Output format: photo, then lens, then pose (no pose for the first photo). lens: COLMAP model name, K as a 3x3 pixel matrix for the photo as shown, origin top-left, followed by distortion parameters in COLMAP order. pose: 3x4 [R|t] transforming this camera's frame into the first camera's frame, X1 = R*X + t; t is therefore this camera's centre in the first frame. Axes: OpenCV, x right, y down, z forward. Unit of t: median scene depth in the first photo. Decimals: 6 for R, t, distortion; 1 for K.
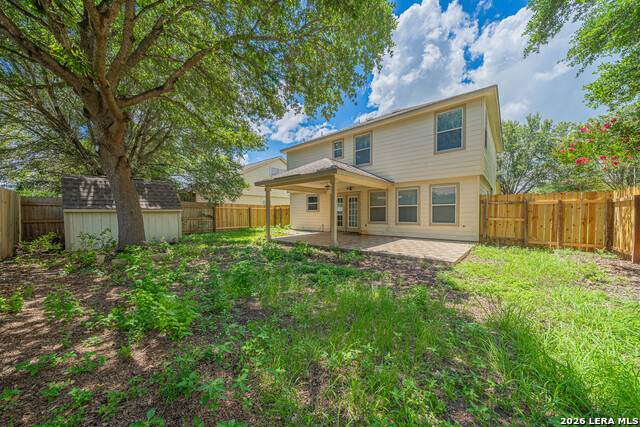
lens RADIAL K [[219.1, 0, 317.6], [0, 219.1, 216.8], [0, 0, 1]] dist [-0.001185, -0.000086]
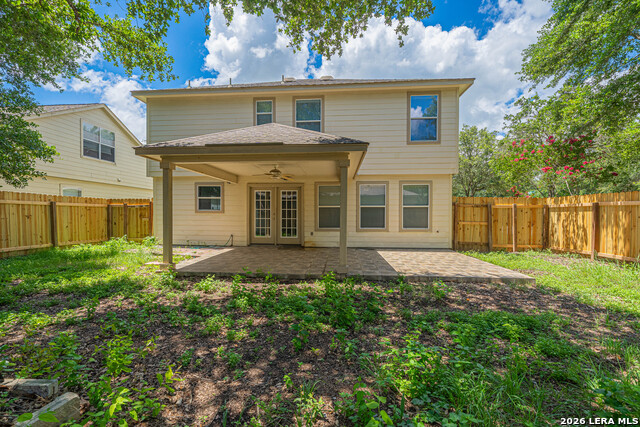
lens RADIAL K [[280.7, 0, 318.0], [0, 280.7, 214.8], [0, 0, 1]] dist [-0.004106, -0.000017]
pose [[0.810051, 0.004835, 0.586340, -0.322276], [0.003113, 0.999916, -0.012546, -0.009202], [-0.586352, 0.011988, 0.809968, 0.335851]]
